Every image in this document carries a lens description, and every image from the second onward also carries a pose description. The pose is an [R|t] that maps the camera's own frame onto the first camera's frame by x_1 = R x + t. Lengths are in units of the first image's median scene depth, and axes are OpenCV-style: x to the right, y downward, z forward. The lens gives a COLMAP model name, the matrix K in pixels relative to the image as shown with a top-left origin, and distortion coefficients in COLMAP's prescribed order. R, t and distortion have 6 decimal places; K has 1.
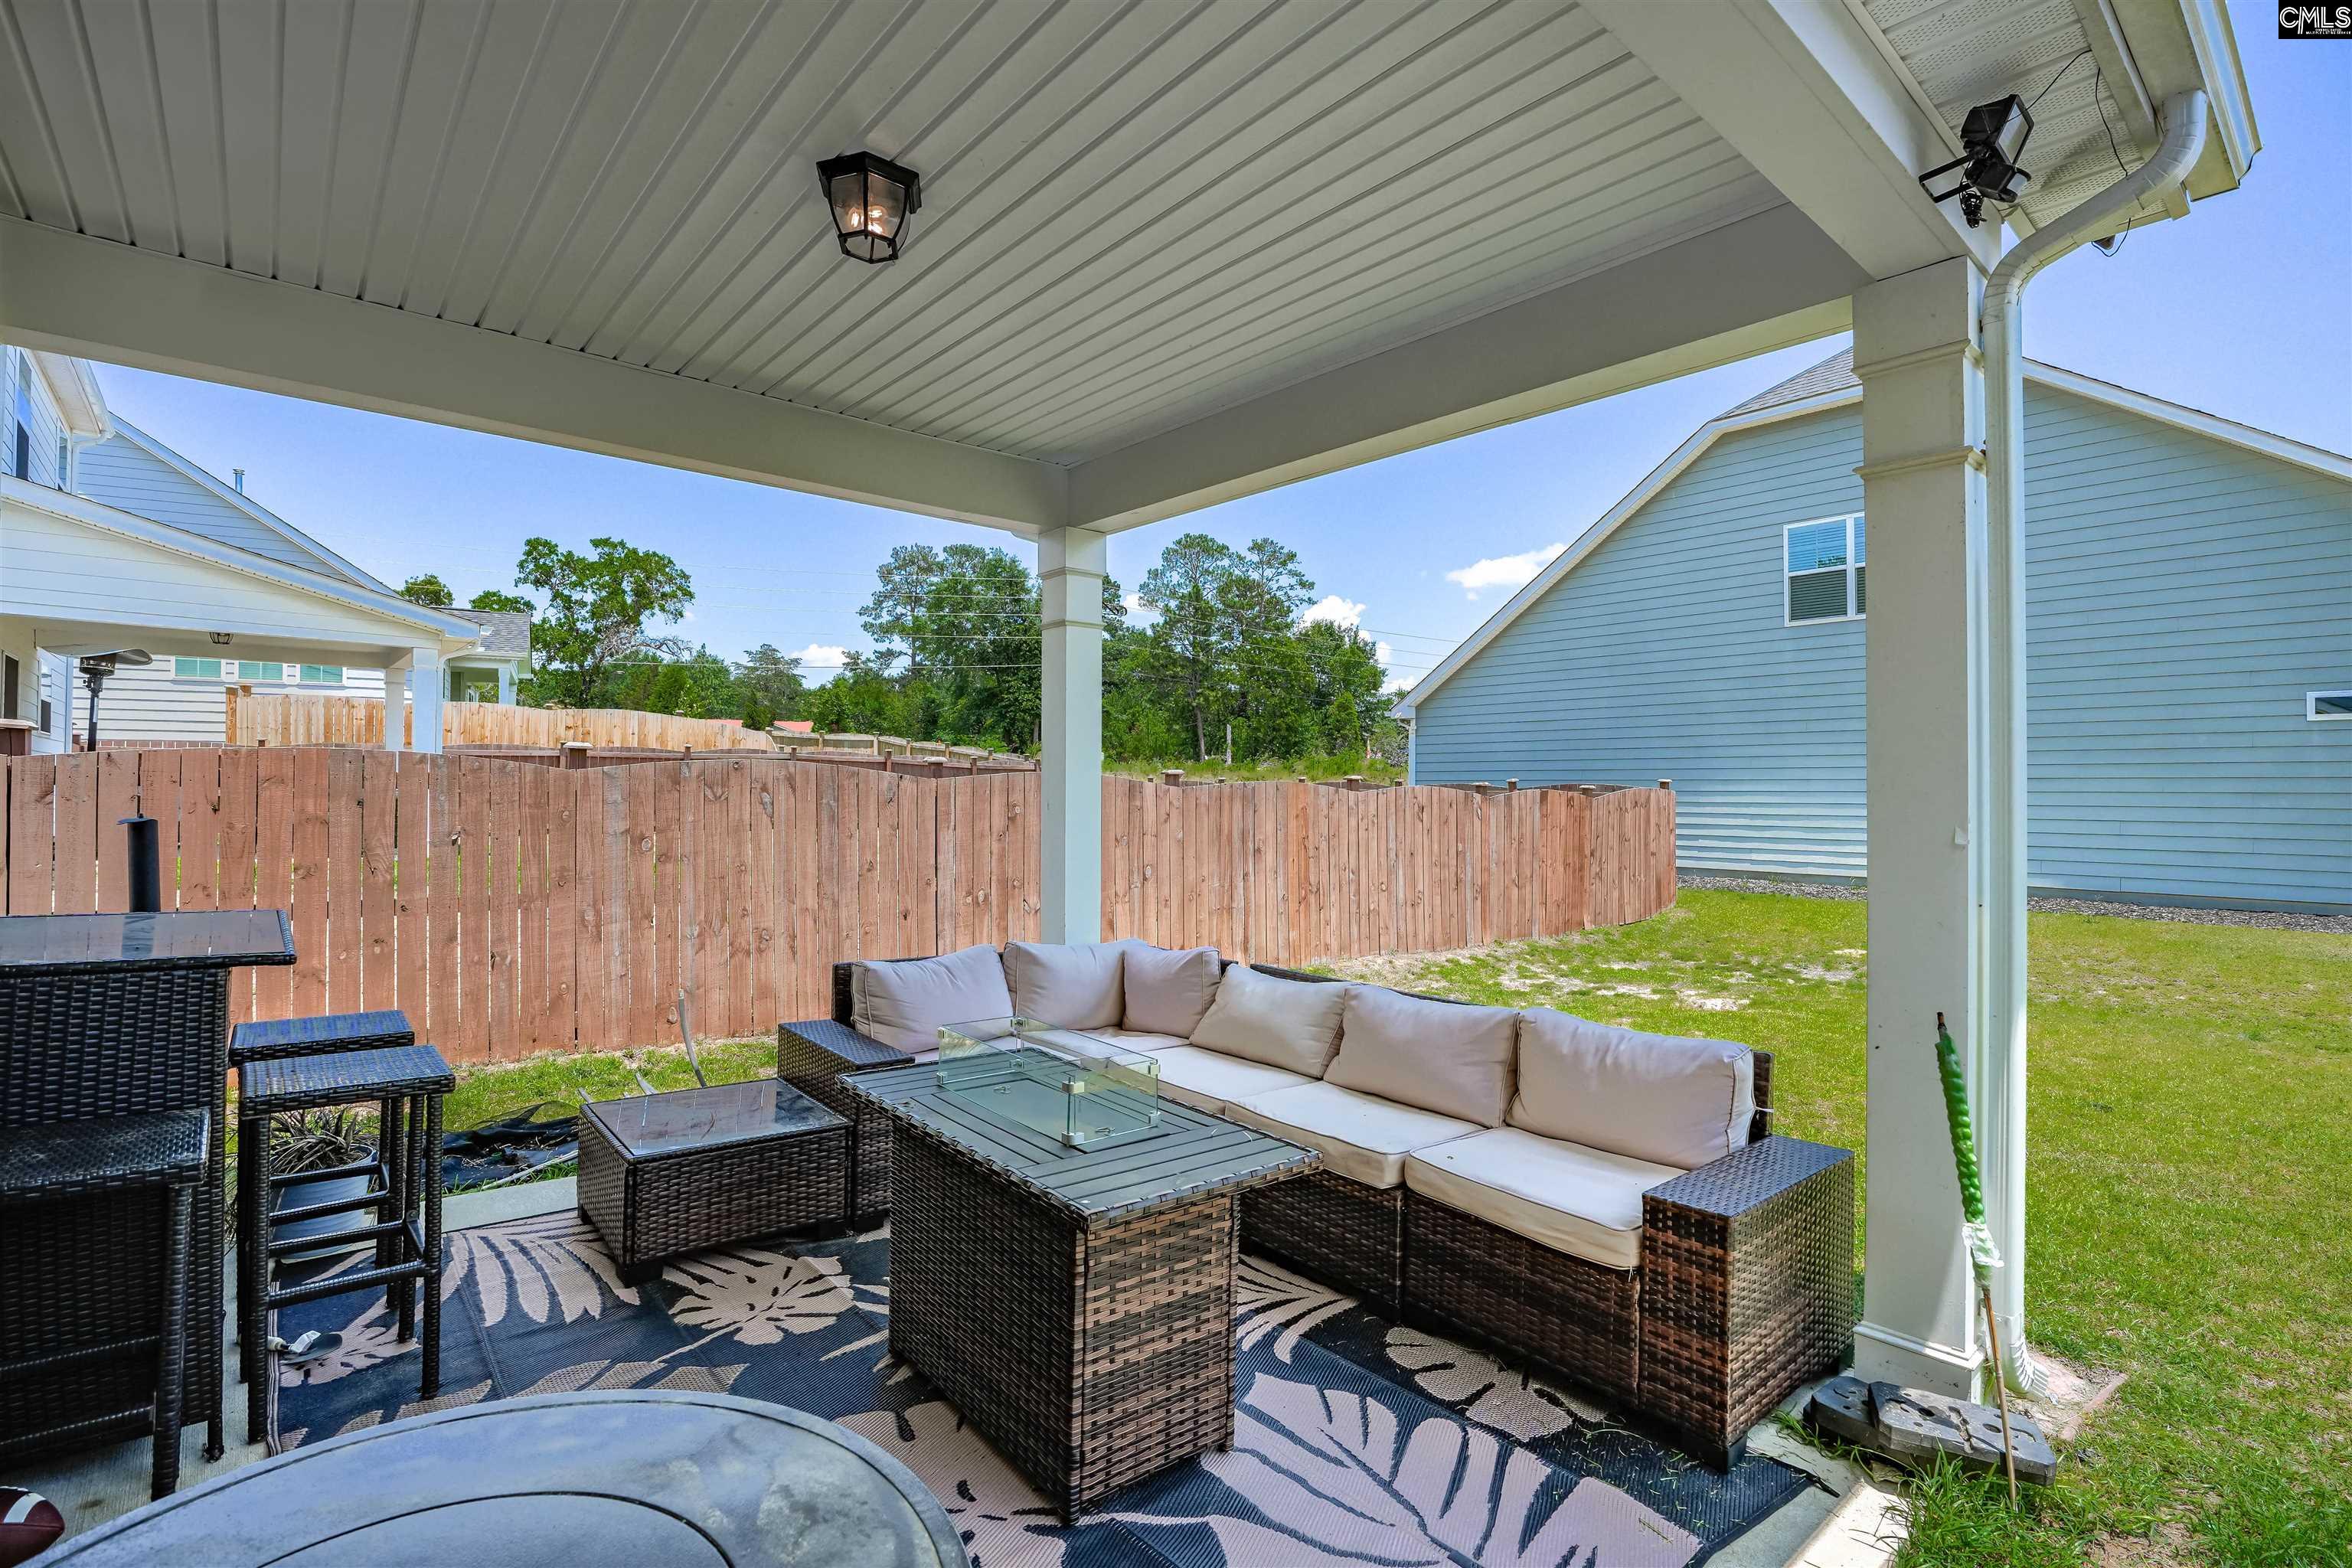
lens RADIAL K [[1084.2, 0, 1186.1], [0, 1084.2, 776.8], [0, 0, 1]] dist [-0.028604, 0.001321]
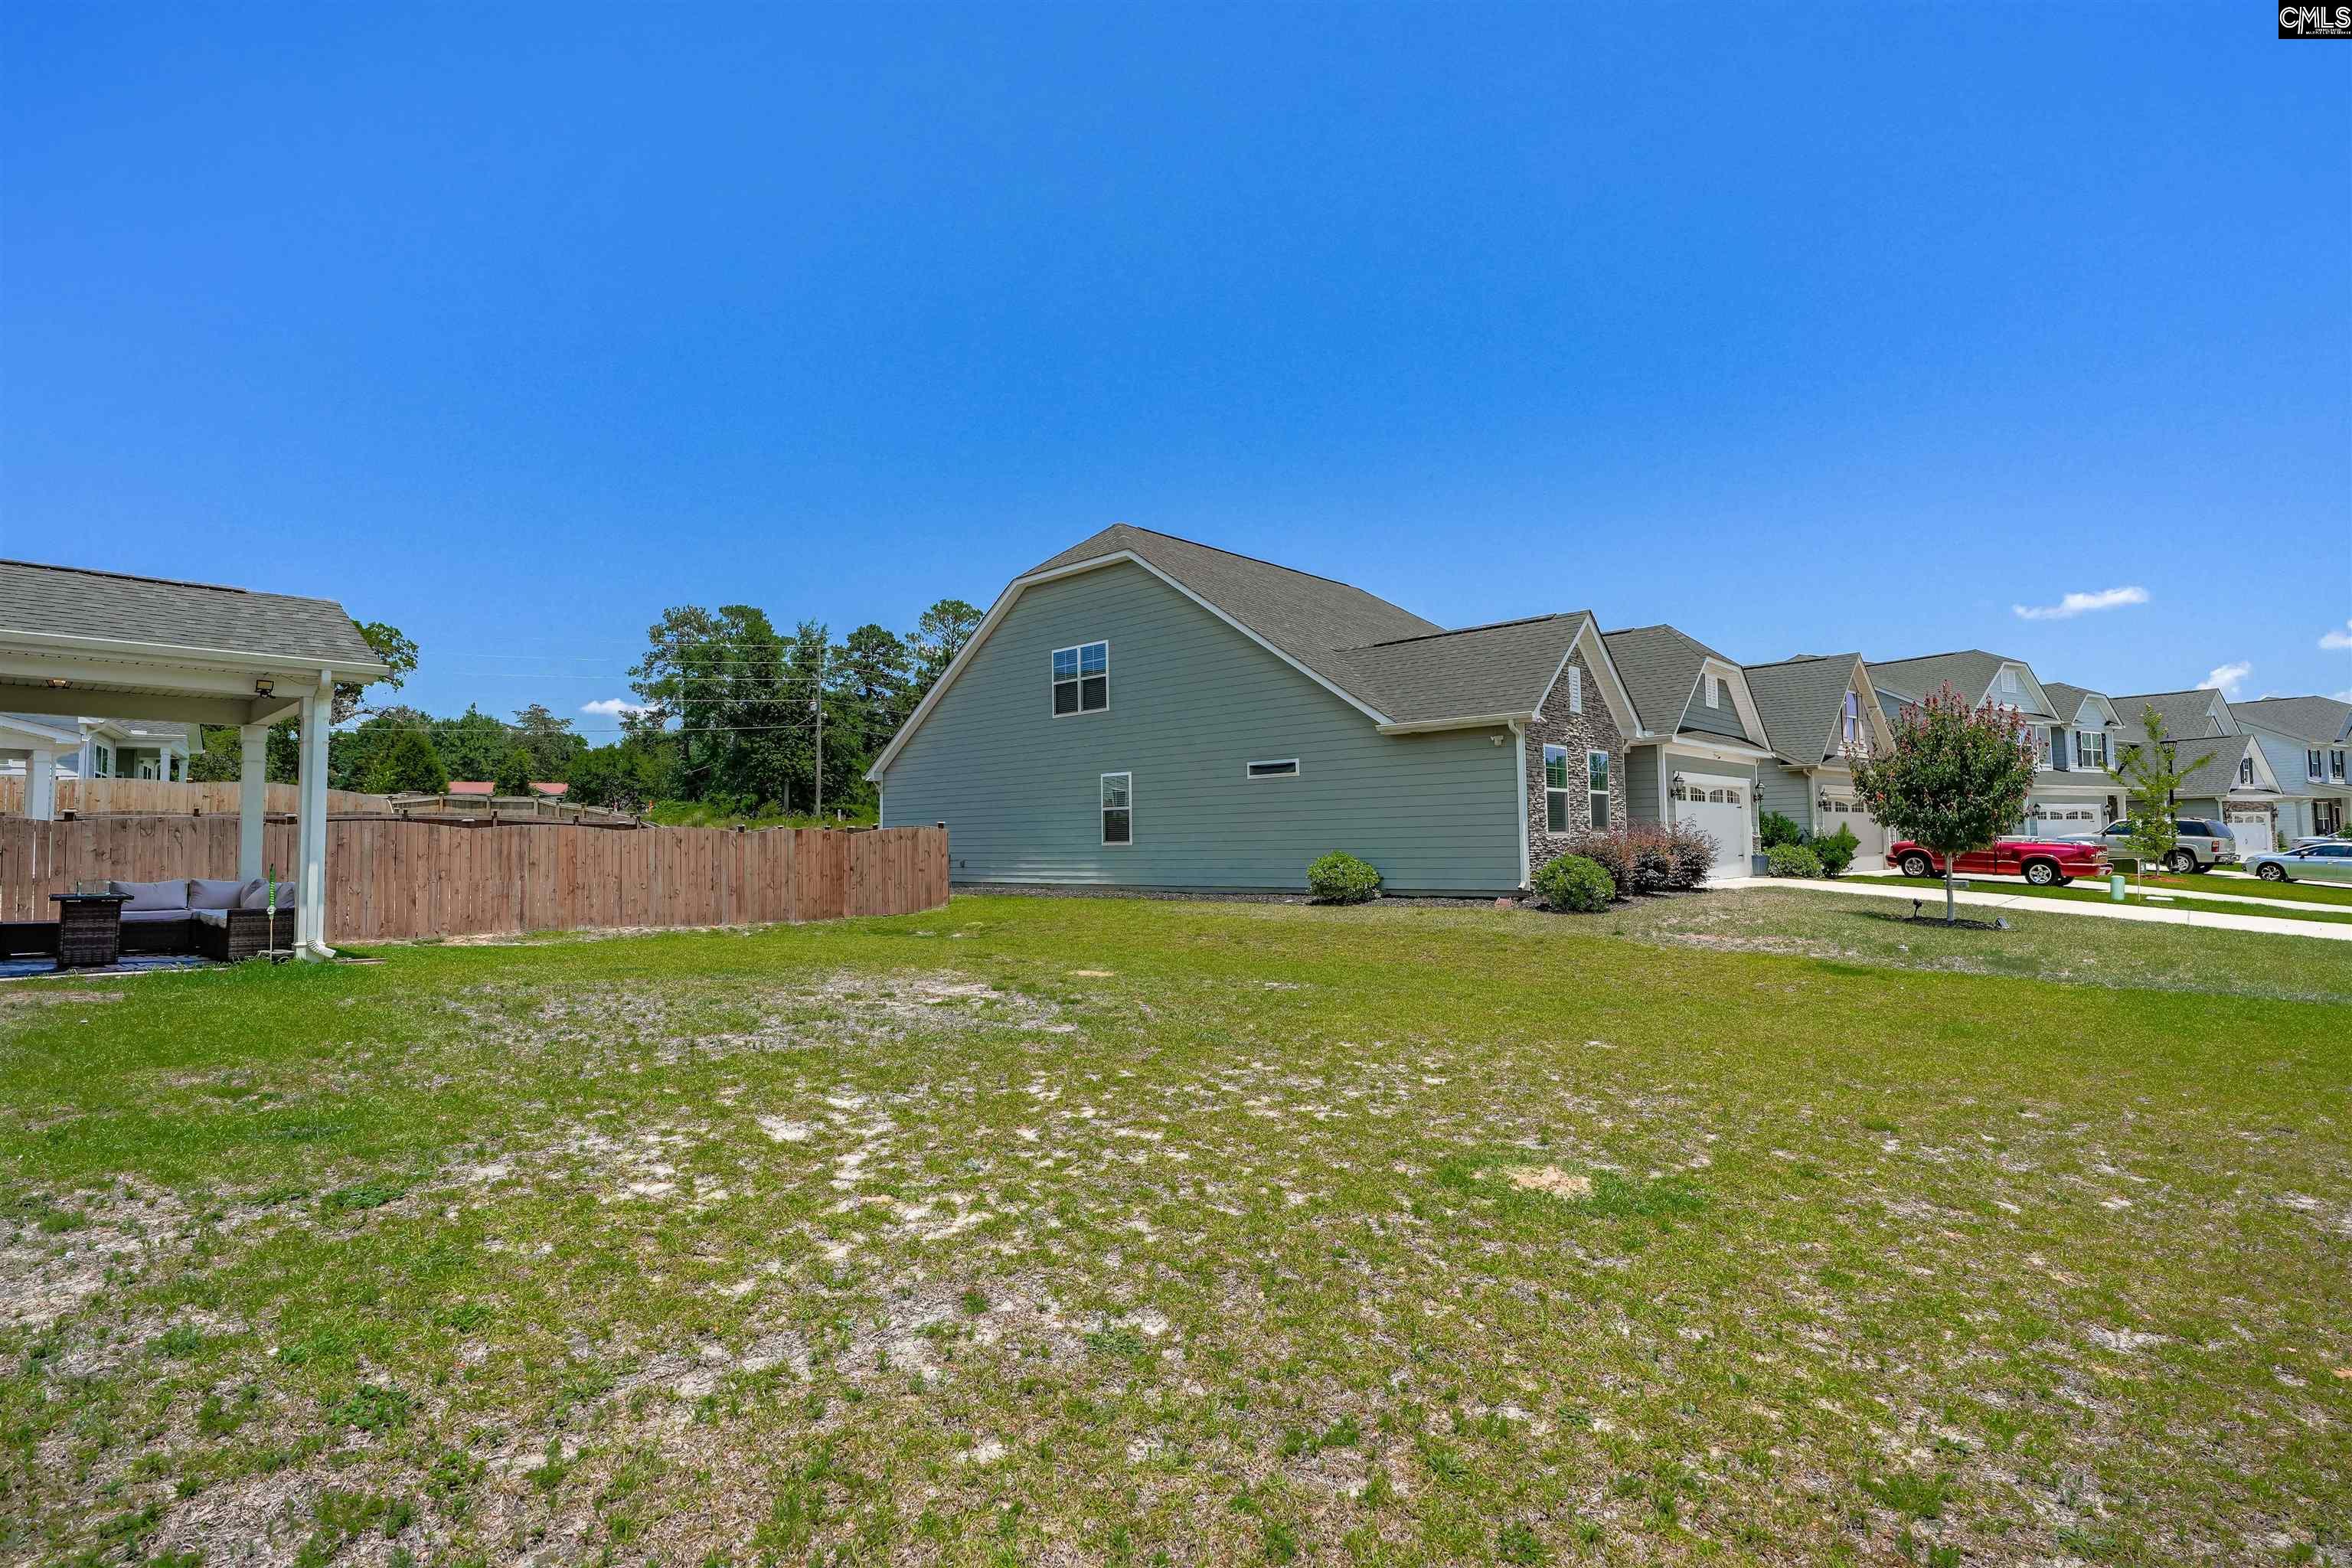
lens RADIAL K [[1128.6, 0, 1151.6], [0, 1128.6, 778.1], [0, 0, 1]] dist [-0.010054, 0.000456]
pose [[0.994968, -0.013871, 0.099229, 0.136101], [0.018601, 0.998726, -0.046901, 0.004989], [-0.098452, 0.048511, 0.993959, -0.144124]]
